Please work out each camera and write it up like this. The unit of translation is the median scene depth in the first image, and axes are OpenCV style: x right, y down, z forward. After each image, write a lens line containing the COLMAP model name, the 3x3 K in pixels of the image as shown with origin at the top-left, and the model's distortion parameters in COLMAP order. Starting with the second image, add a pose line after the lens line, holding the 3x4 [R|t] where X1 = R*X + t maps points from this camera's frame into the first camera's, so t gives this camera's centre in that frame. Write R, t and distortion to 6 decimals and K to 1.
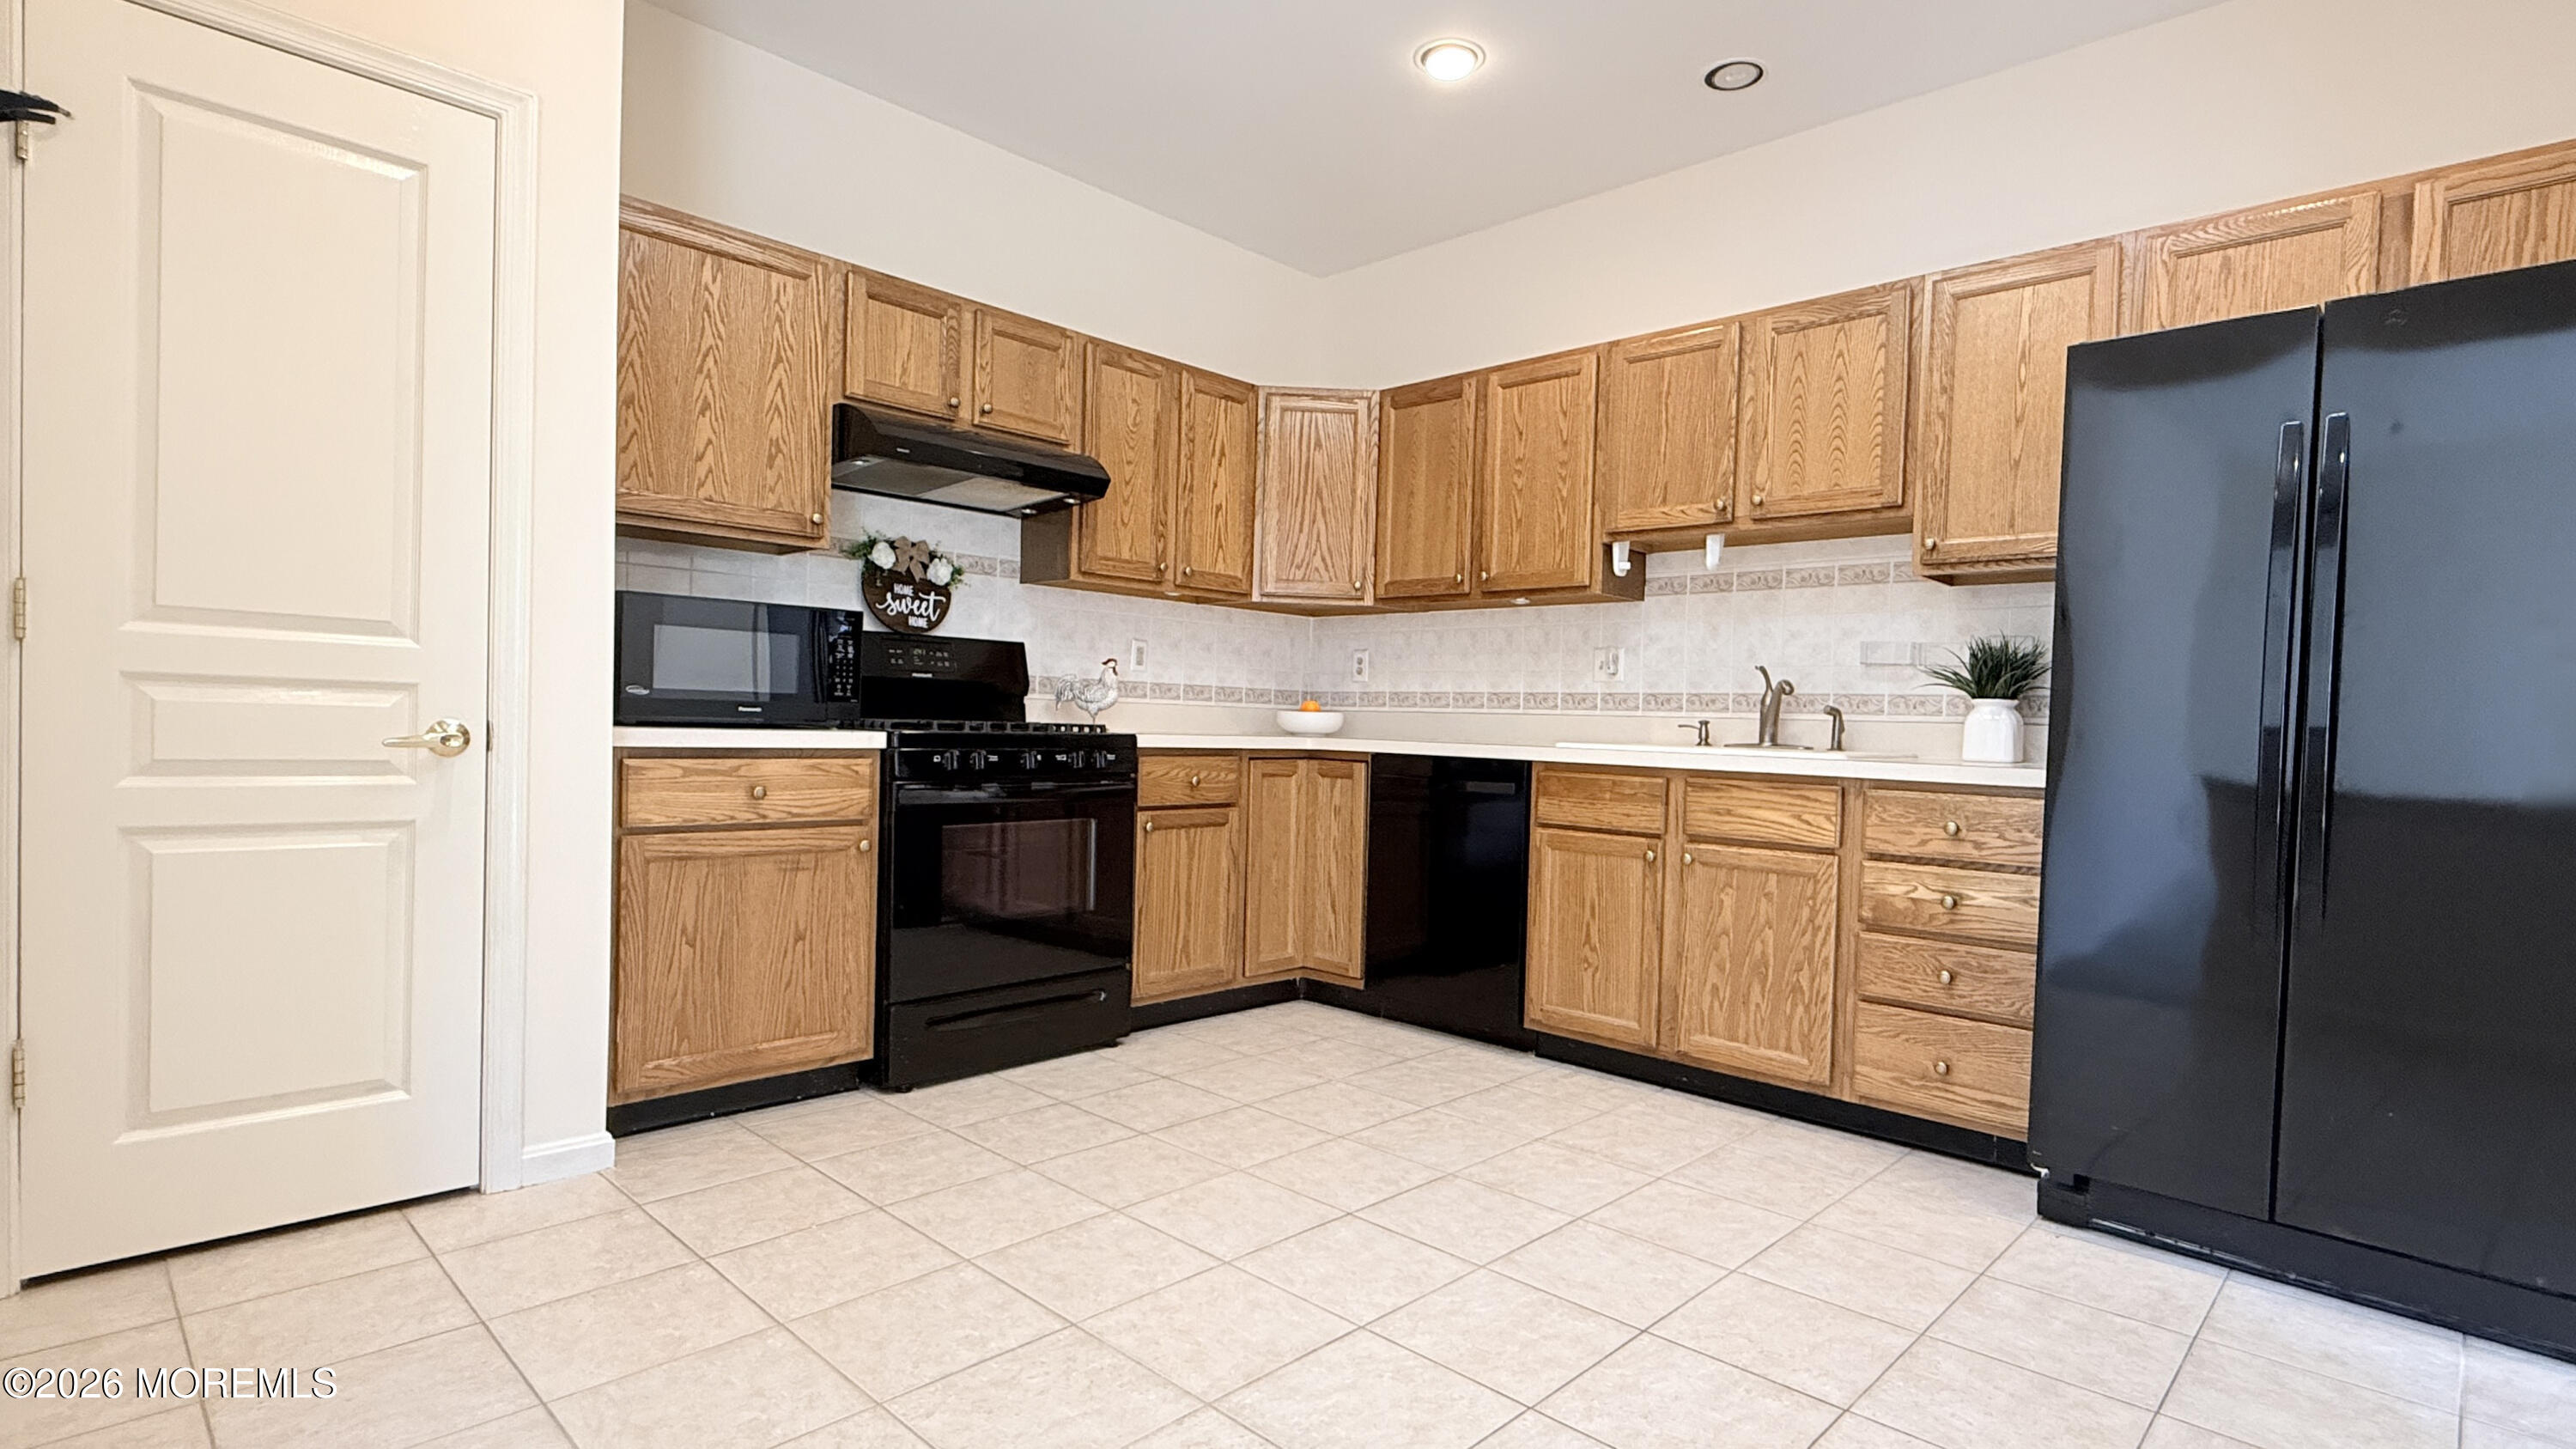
lens RADIAL K [[1177.7, 0, 1376.4], [0, 1177.7, 746.8], [0, 0, 1]] dist [-0.002735, -0.000306]
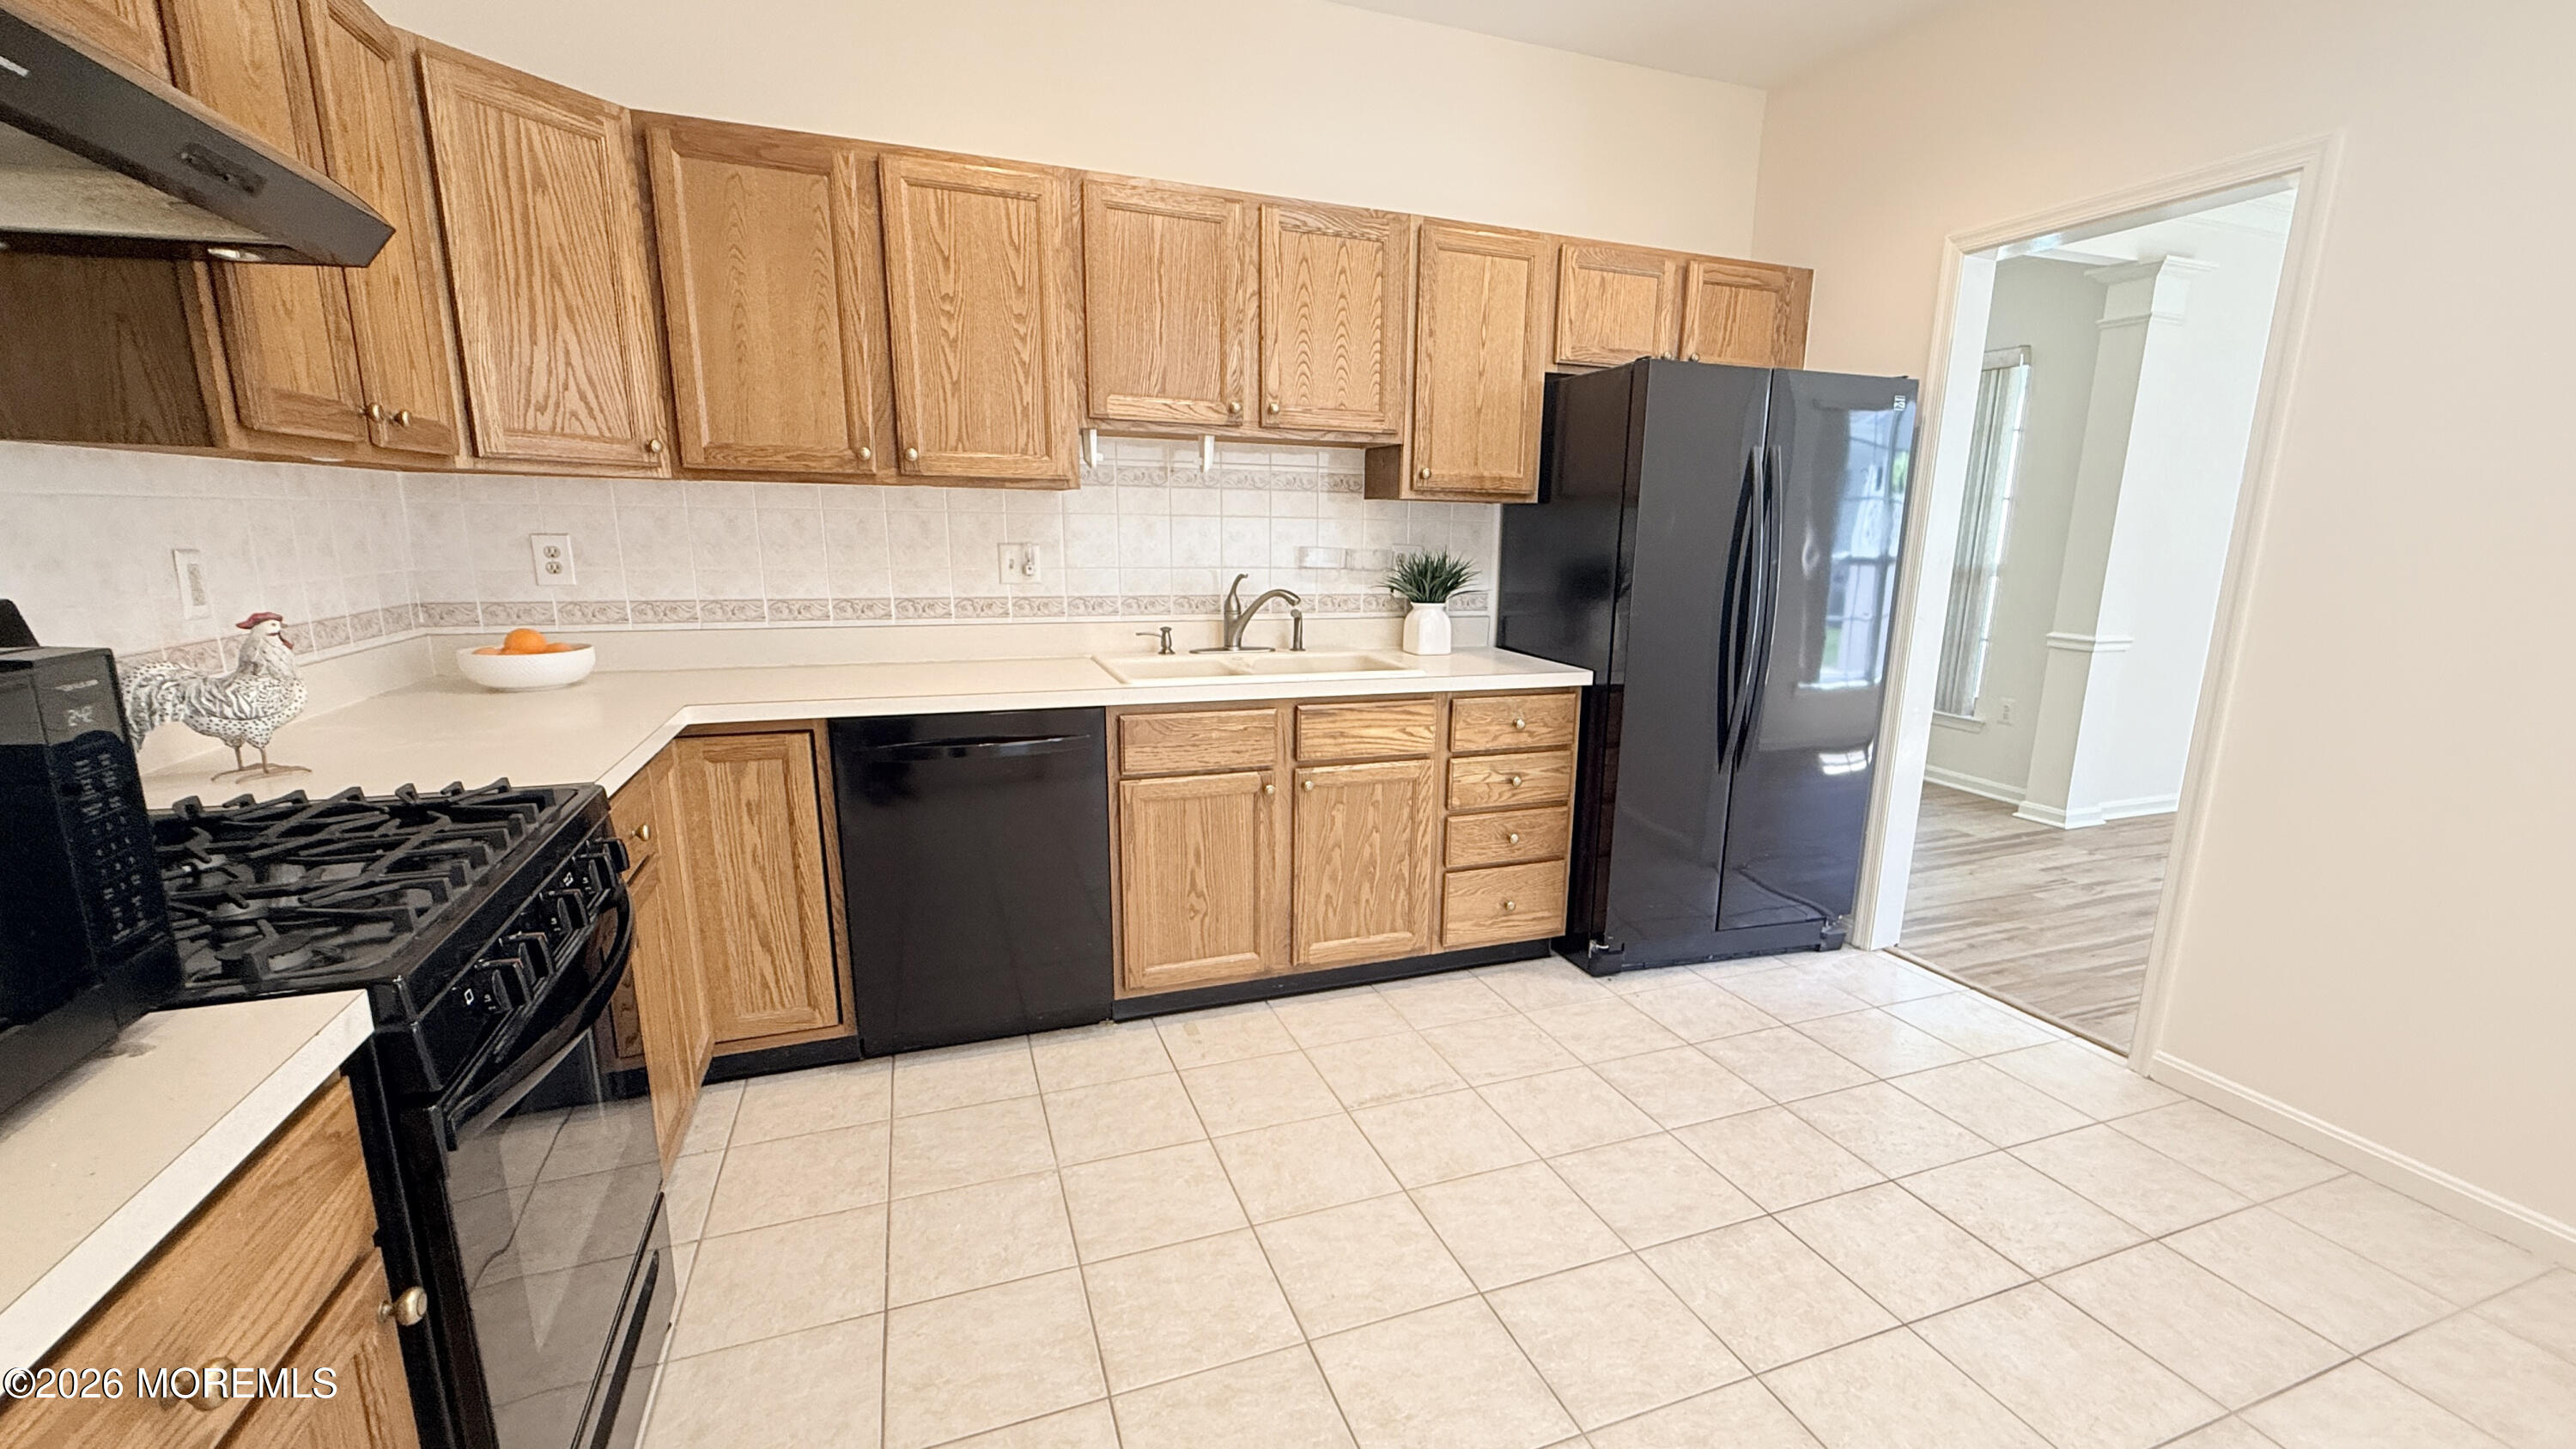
lens RADIAL K [[1065.7, 0, 1284.4], [0, 1065.7, 748.0], [0, 0, 1]] dist [0.003547, -0.000053]
pose [[0.470095, -0.206844, 0.858037, -0.526220], [0.017116, 0.974105, 0.225446, -0.143790], [-0.882450, -0.091295, 0.461462, 0.596661]]
